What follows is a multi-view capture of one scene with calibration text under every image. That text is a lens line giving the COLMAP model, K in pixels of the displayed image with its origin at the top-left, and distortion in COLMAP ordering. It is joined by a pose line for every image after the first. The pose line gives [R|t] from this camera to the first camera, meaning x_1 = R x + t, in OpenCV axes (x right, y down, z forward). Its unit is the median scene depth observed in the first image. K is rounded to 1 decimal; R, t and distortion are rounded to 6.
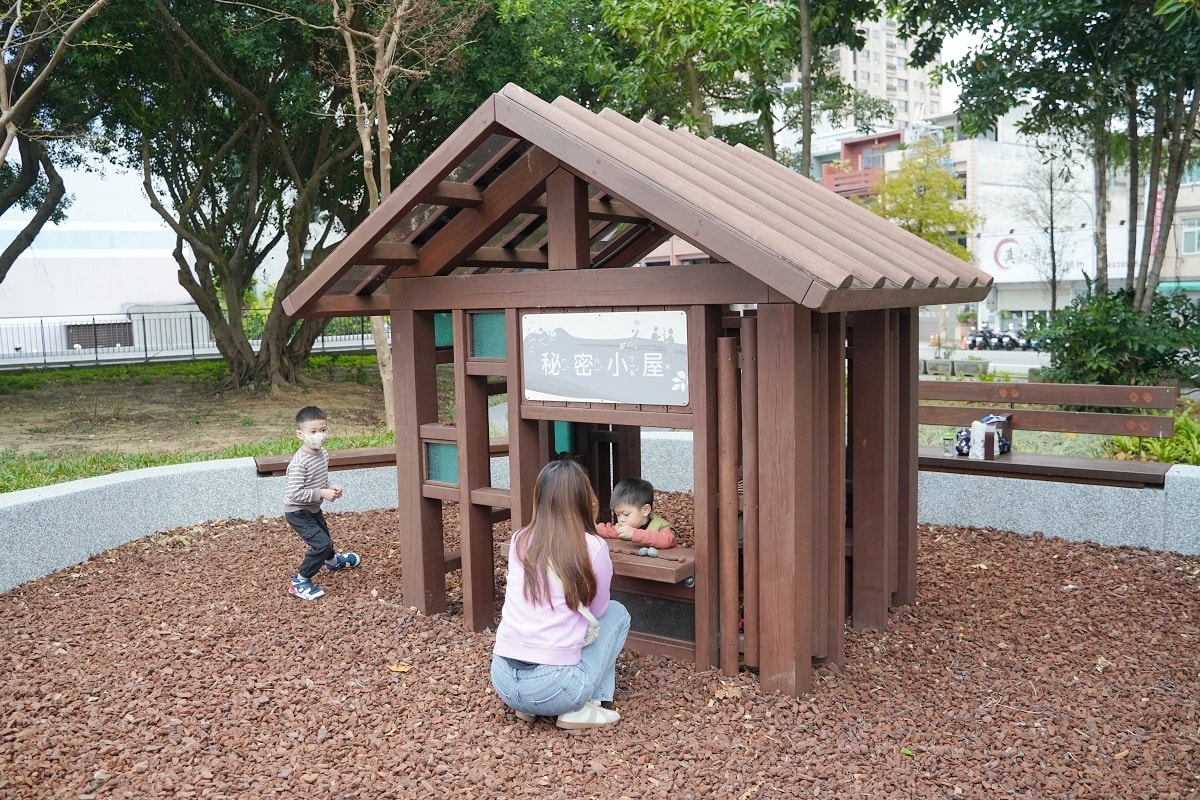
lens RADIAL K [[970.1, 0, 600.0], [0, 970.1, 400.0], [0, 0, 1]] dist [-0.094929, 0.066028]
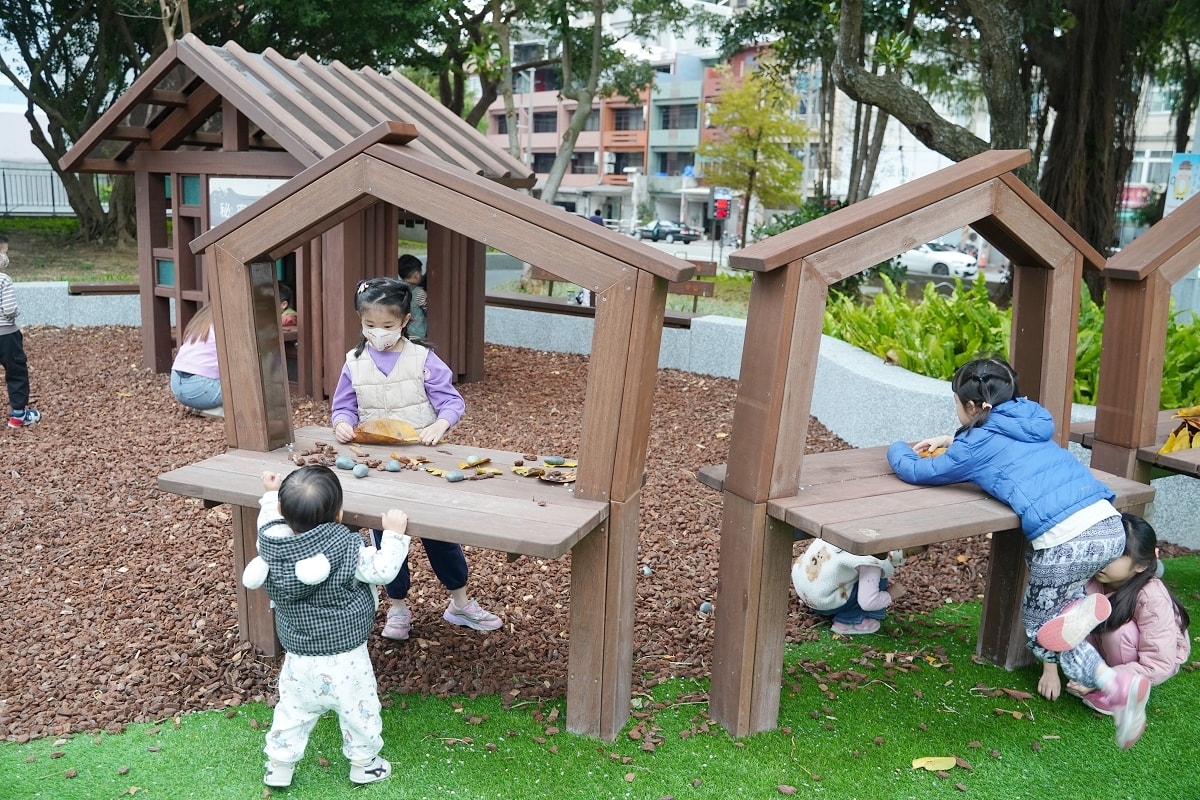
lens RADIAL K [[970.1, 0, 600.0], [0, 970.1, 400.0], [0, 0, 1]] dist [-0.094929, 0.066028]
pose [[0.993413, 0.047253, 0.104390, 0.212275], [-0.058420, 0.992580, 0.106643, 0.035652], [-0.098576, -0.112039, 0.988802, -0.336953]]
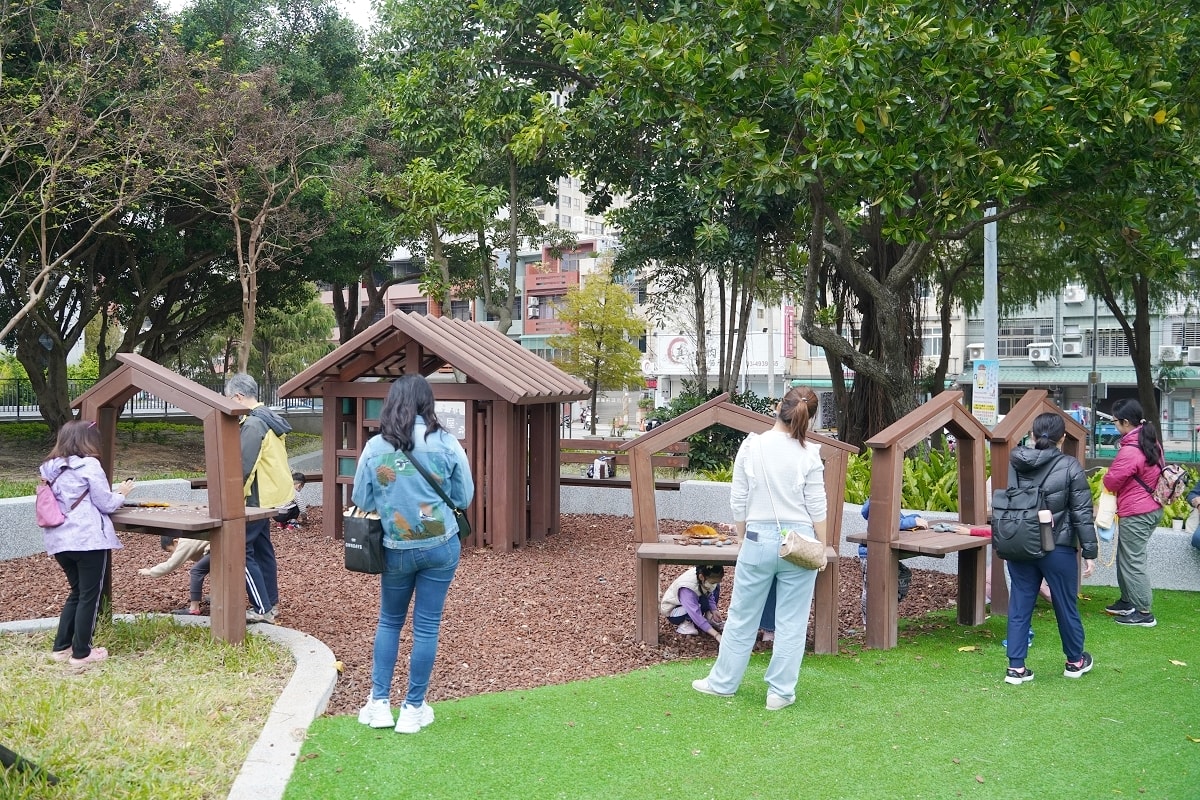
lens RADIAL K [[970.1, 0, 600.0], [0, 970.1, 400.0], [0, 0, 1]] dist [-0.094929, 0.066028]
pose [[0.953718, 0.029922, 0.299210, -0.153601], [-0.005159, 0.996519, -0.083211, 0.051903], [-0.300658, 0.077817, 0.950552, -0.700092]]
